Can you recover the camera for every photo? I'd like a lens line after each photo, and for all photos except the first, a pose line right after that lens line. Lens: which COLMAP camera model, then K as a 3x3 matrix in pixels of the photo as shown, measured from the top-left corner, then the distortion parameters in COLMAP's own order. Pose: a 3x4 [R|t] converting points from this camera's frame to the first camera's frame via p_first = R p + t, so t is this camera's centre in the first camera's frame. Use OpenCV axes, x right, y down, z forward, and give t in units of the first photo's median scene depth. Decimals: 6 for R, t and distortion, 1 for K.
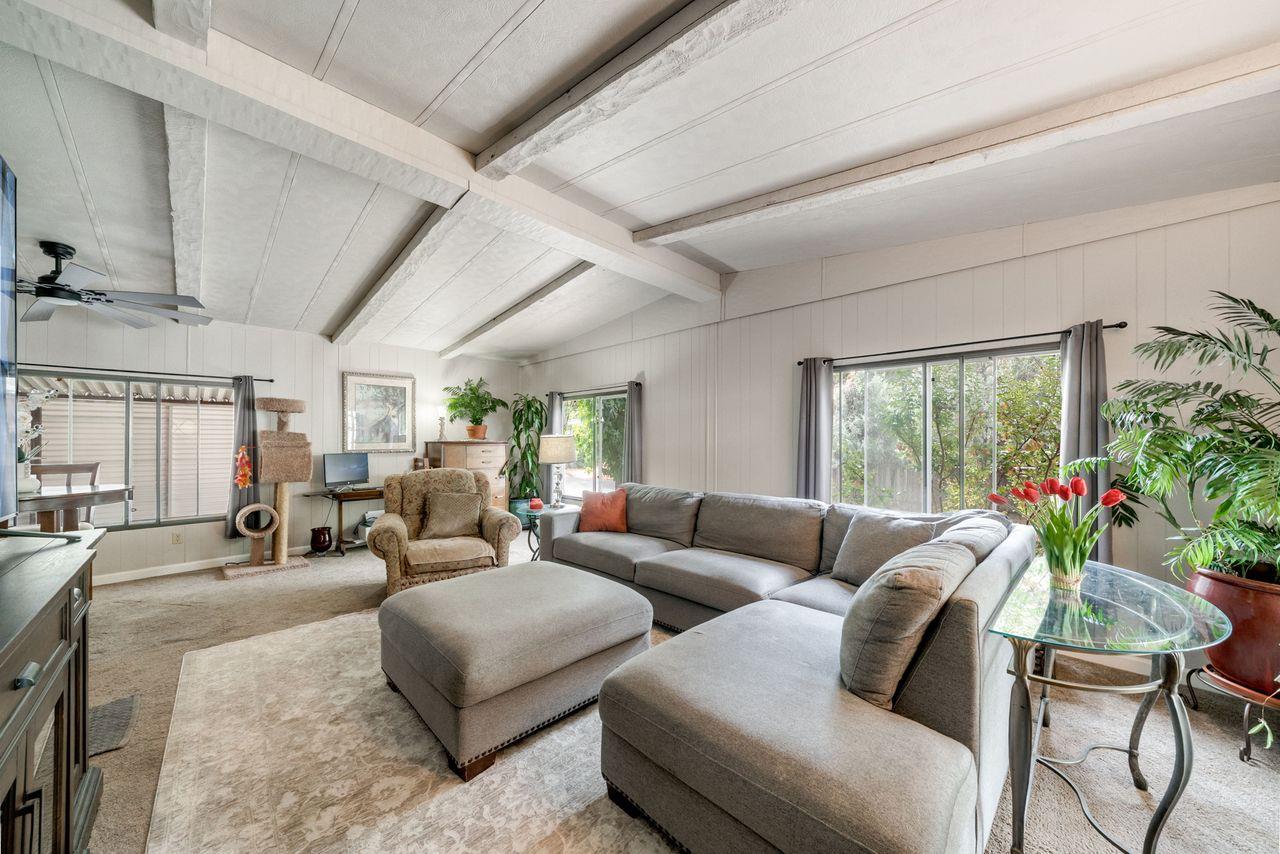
lens RADIAL K [[443.3, 0, 641.4], [0, 443.3, 435.9], [0, 0, 1]] dist [-0.001050, -0.000066]
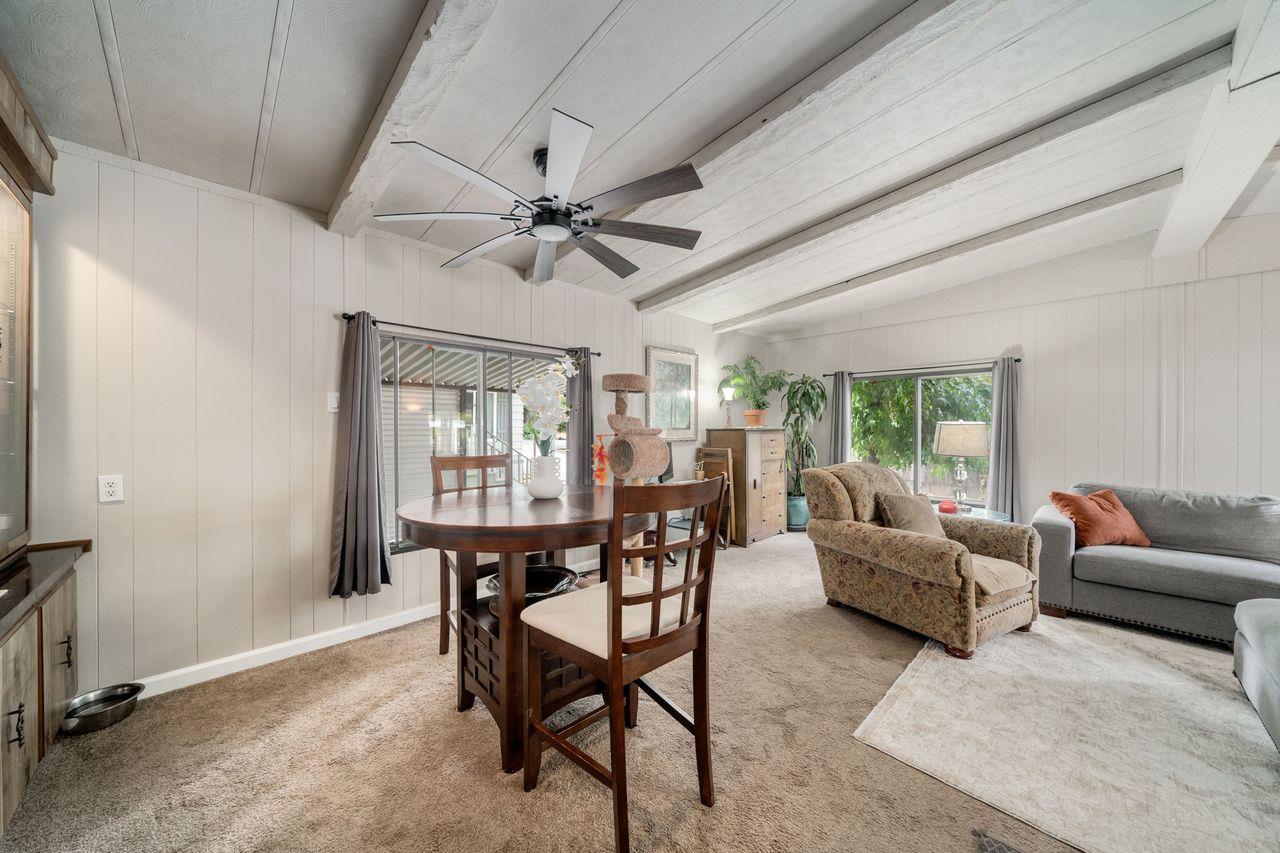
lens RADIAL K [[443.3, 0, 641.4], [0, 443.3, 435.4], [0, 0, 1]] dist [-0.001050, -0.000066]
pose [[0.999953, 0.006079, -0.007559, -0.640428], [-0.005880, 0.999643, 0.026079, 0.003503], [0.007715, -0.026033, 0.999631, 0.150951]]
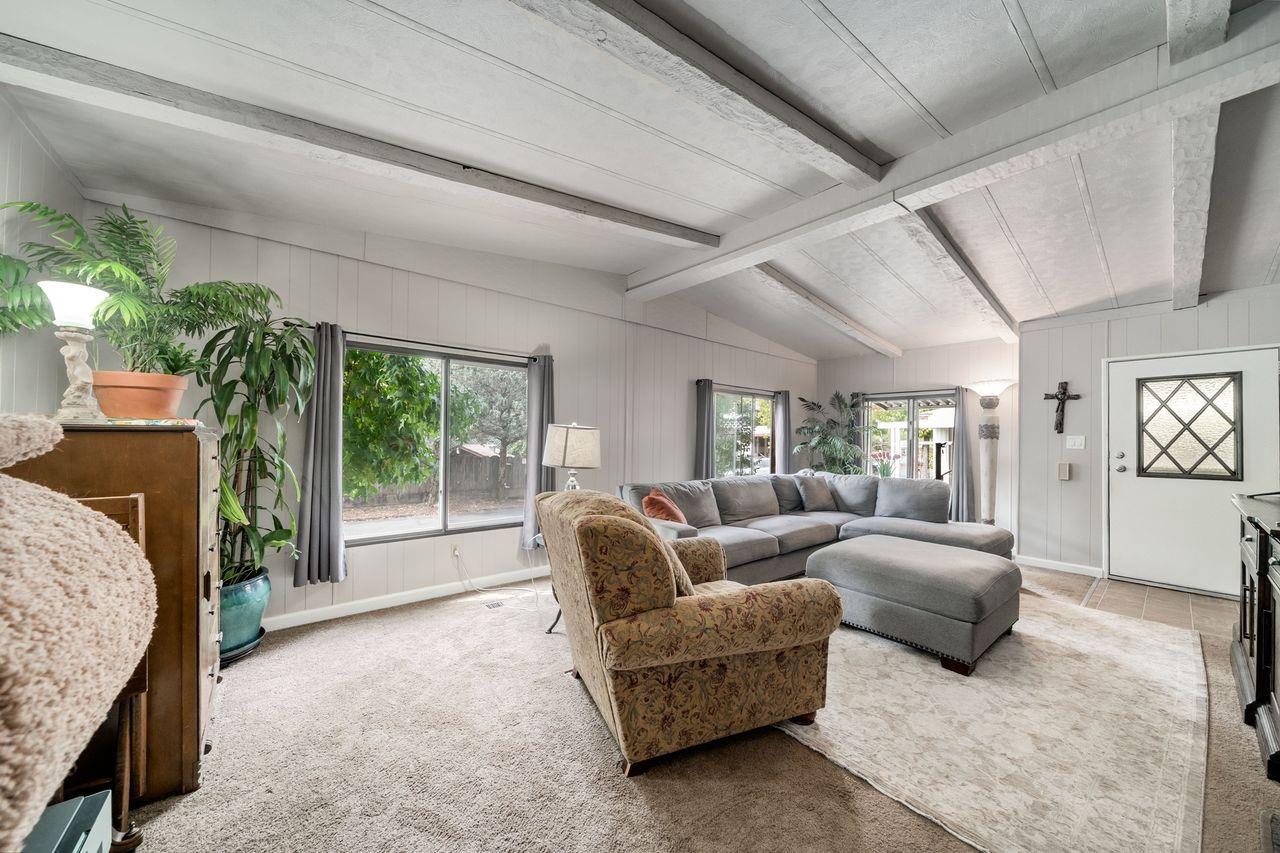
lens RADIAL K [[443.3, 0, 641.4], [0, 443.3, 435.4], [0, 0, 1]] dist [-0.001050, -0.000066]
pose [[0.097027, 0.008967, 0.995241, -0.696523], [-0.023573, 0.999700, -0.006709, 0.012858], [-0.995003, -0.022809, 0.097210, 0.701643]]
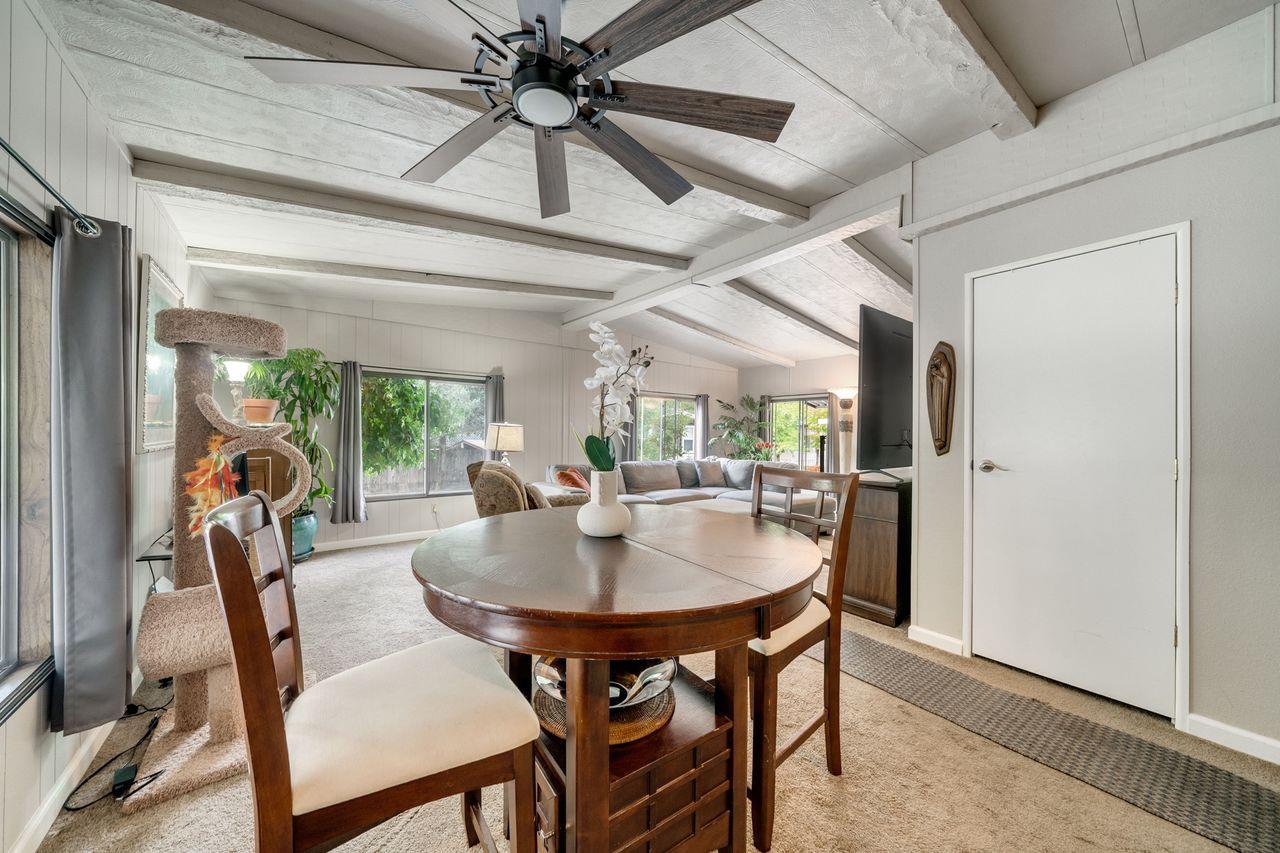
lens RADIAL K [[440.9, 0, 637.6], [0, 440.9, 431.8], [0, 0, 1]] dist [0.000446, 0.000027]
pose [[0.135284, 0.007752, 0.990777, -0.962397], [-0.018330, 0.999818, -0.005320, 0.013507], [-0.990637, -0.017441, 0.135402, 0.472414]]
